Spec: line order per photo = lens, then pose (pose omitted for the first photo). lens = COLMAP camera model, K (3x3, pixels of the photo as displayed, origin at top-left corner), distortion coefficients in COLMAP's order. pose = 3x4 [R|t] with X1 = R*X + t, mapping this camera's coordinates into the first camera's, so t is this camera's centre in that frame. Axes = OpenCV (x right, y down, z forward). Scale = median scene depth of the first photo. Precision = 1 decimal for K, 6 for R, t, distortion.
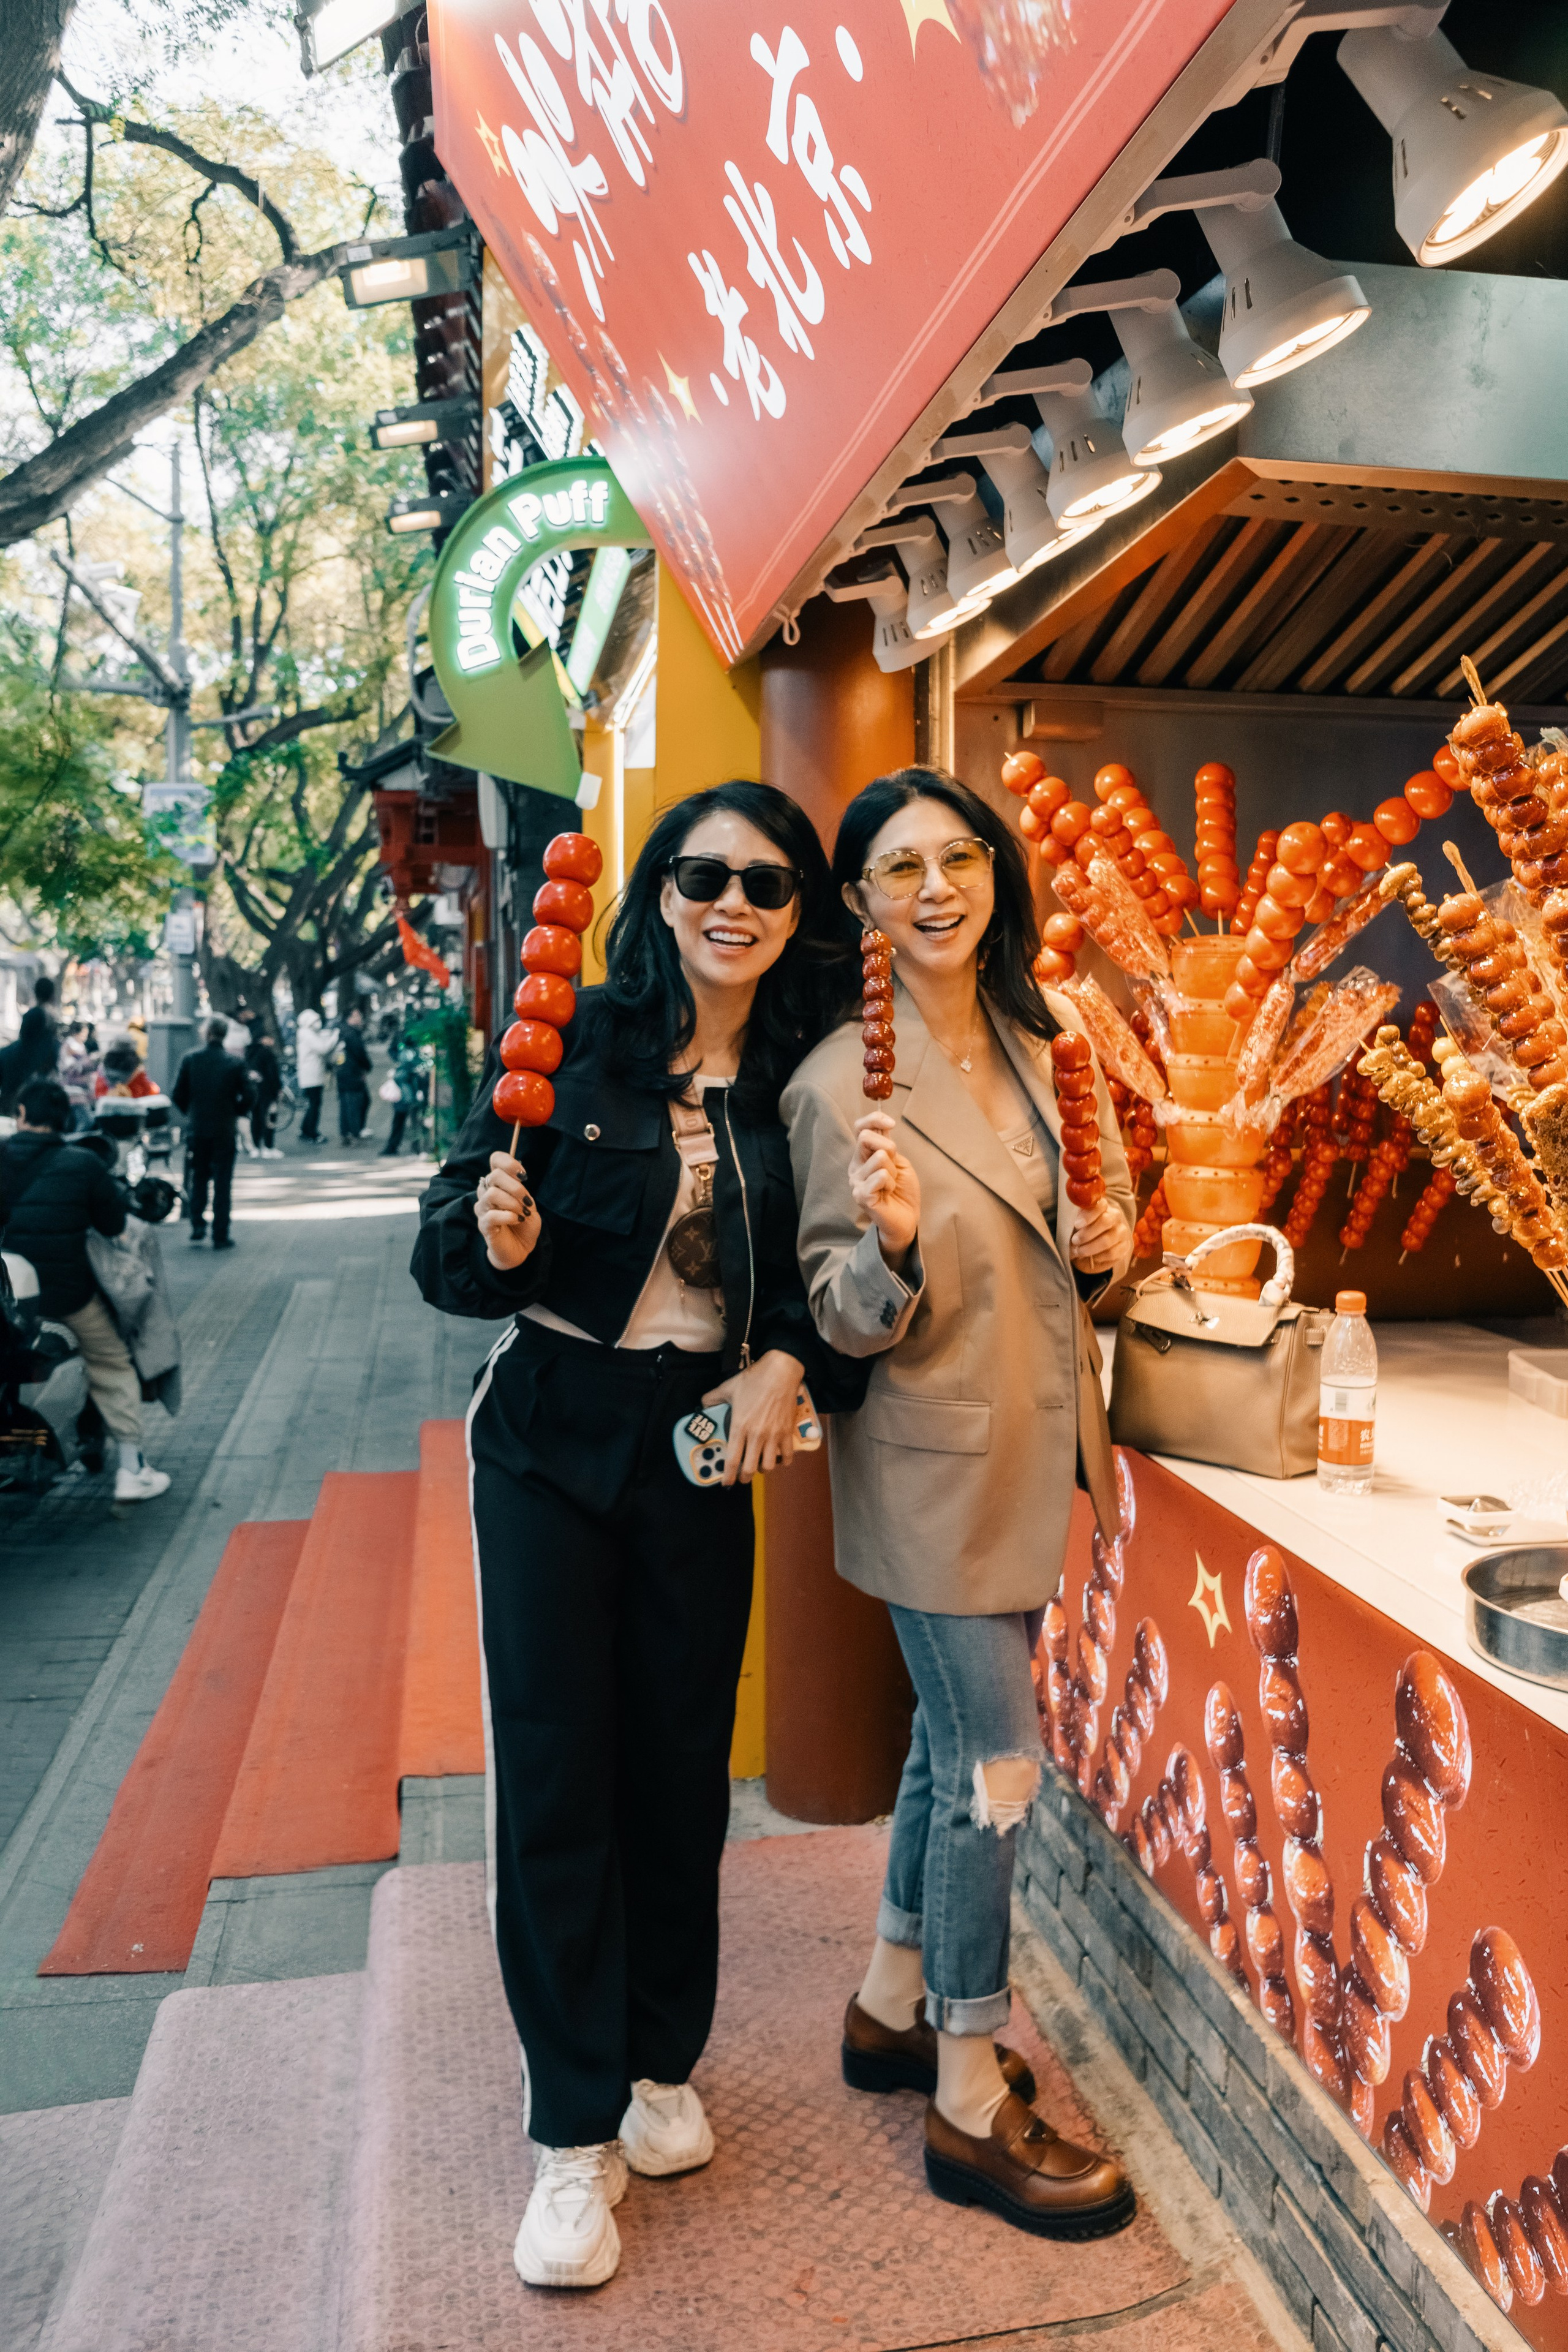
lens RADIAL K [[2219.0, 0, 792.9], [0, 2219.0, 1160.9], [0, 0, 1]] dist [0.011149, 0.034389]
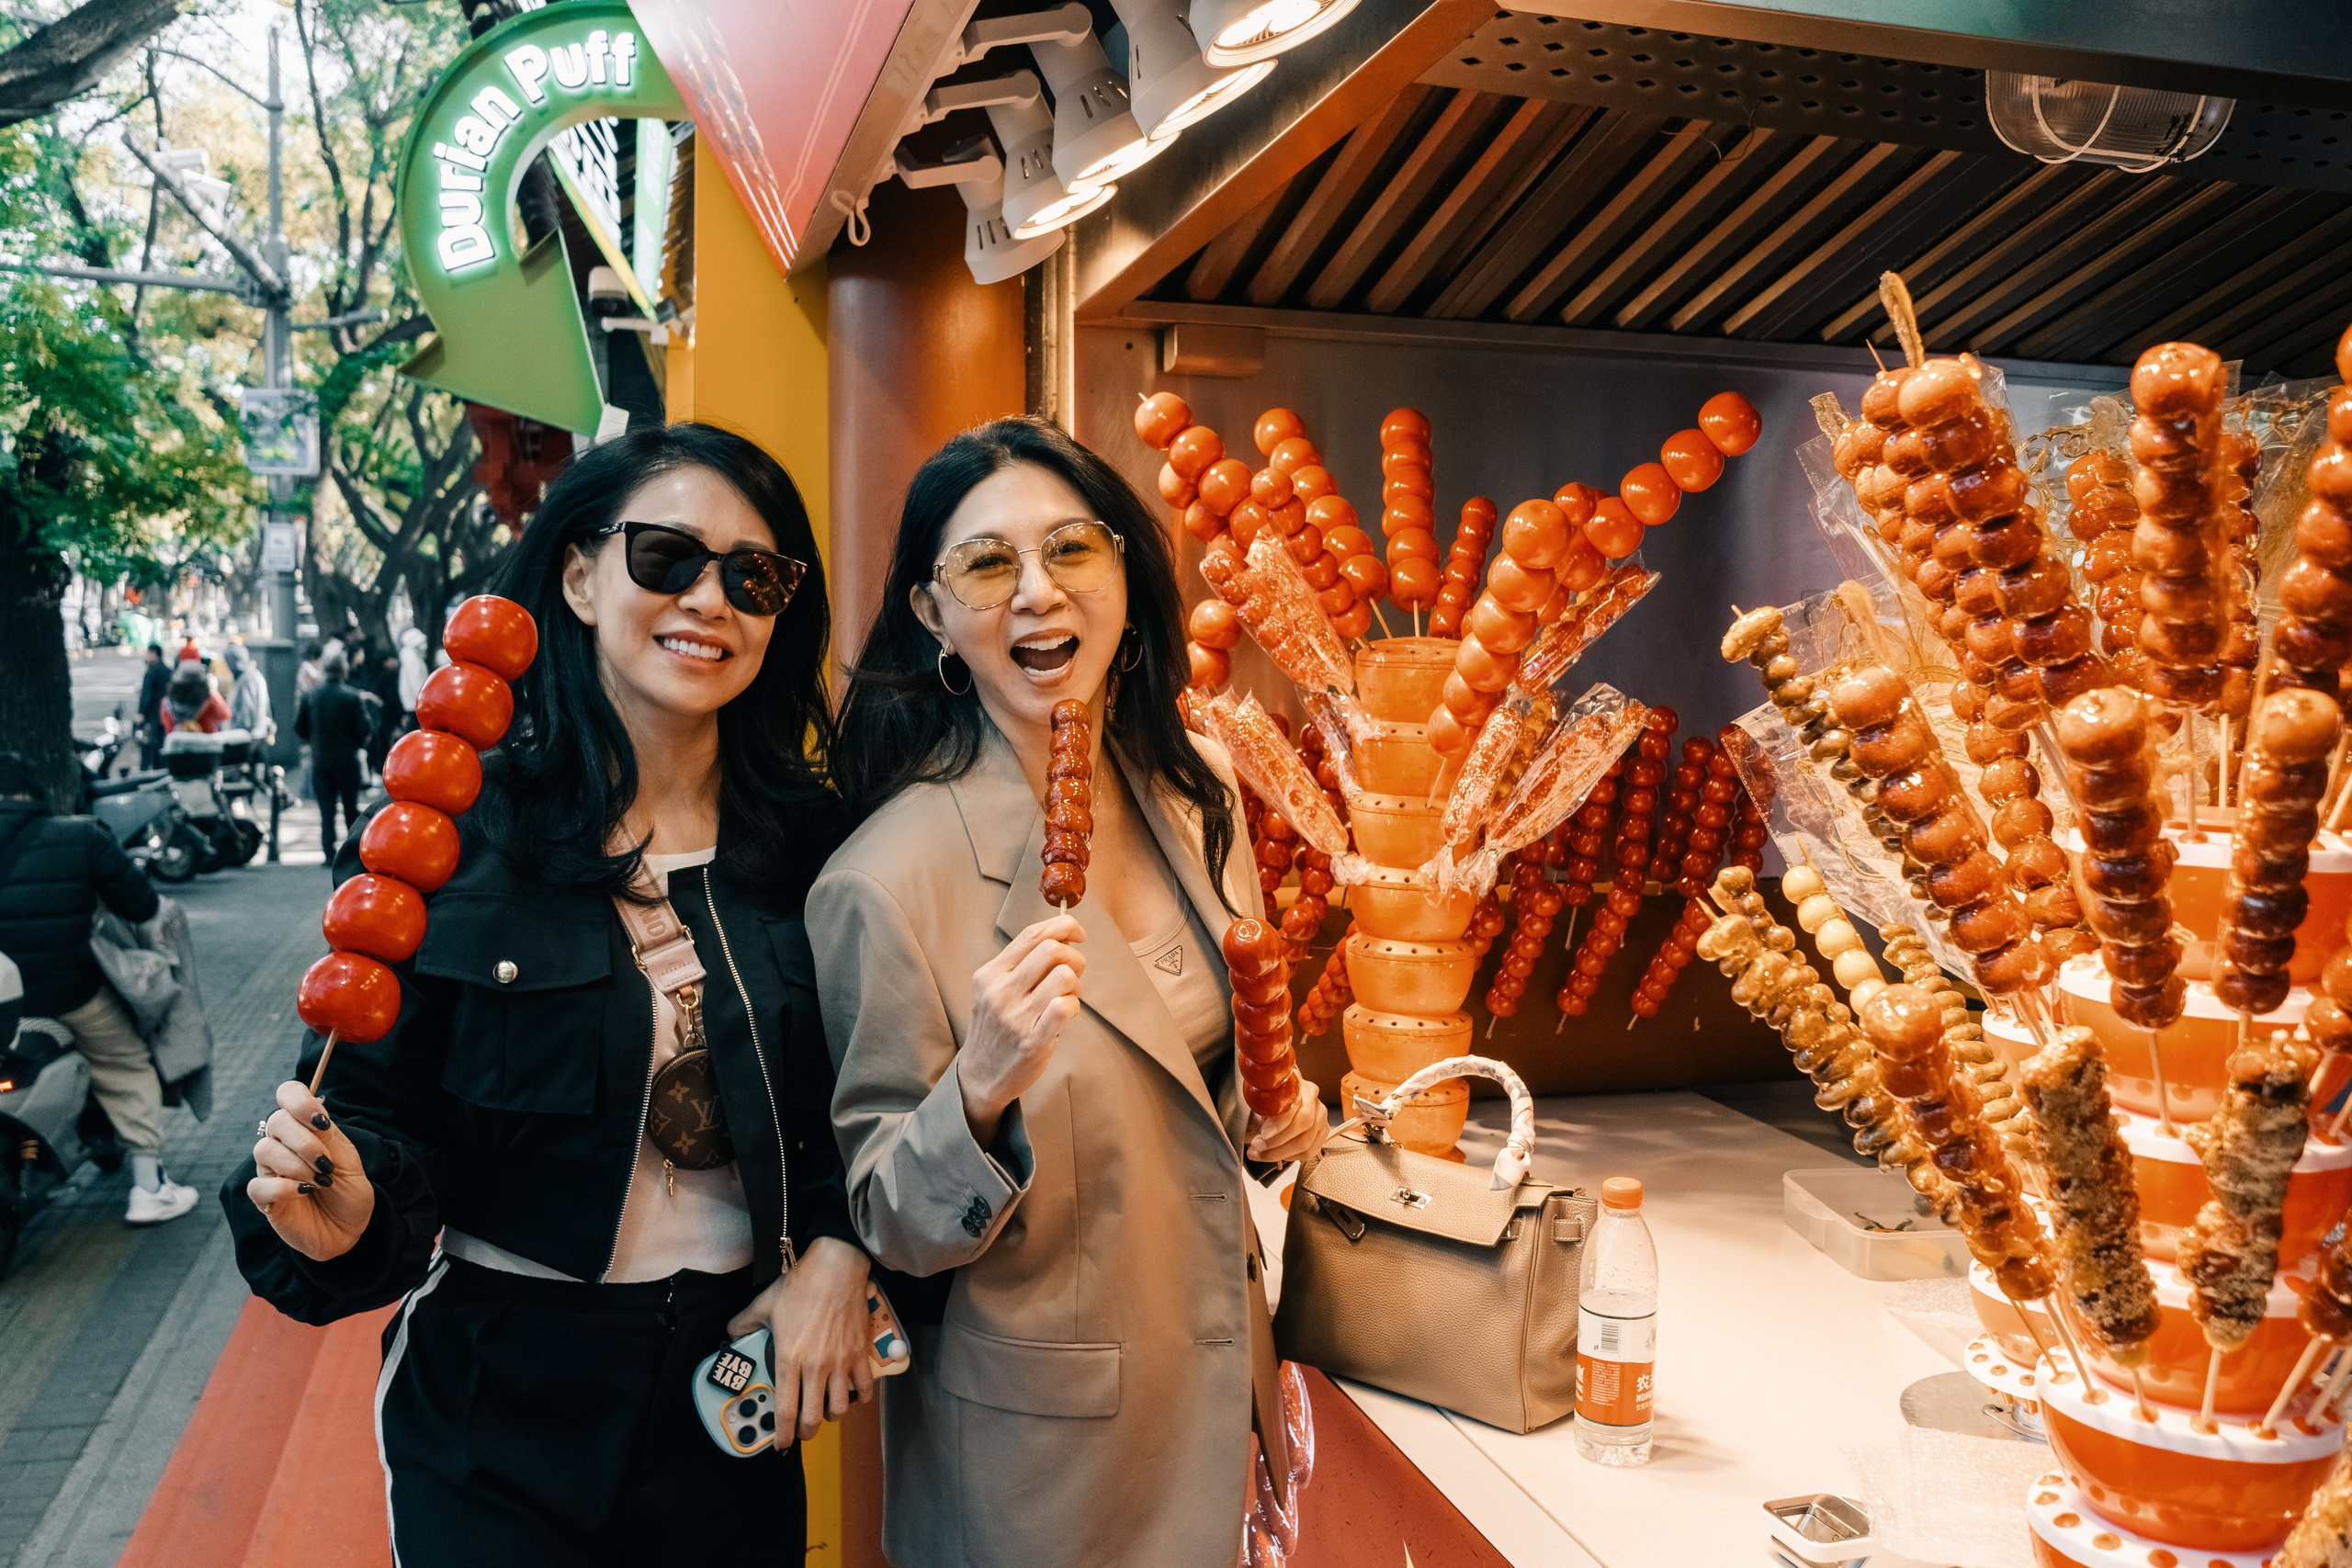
lens RADIAL K [[2218.8, 0, 1170.9], [0, 2218.8, 795.0], [0, 0, 1]] dist [0.011149, 0.034389]
pose [[0.994796, -0.002607, 0.101856, 0.029715], [0.001799, 0.999966, 0.008024, -0.054320], [-0.101874, -0.007799, 0.994767, 0.249971]]
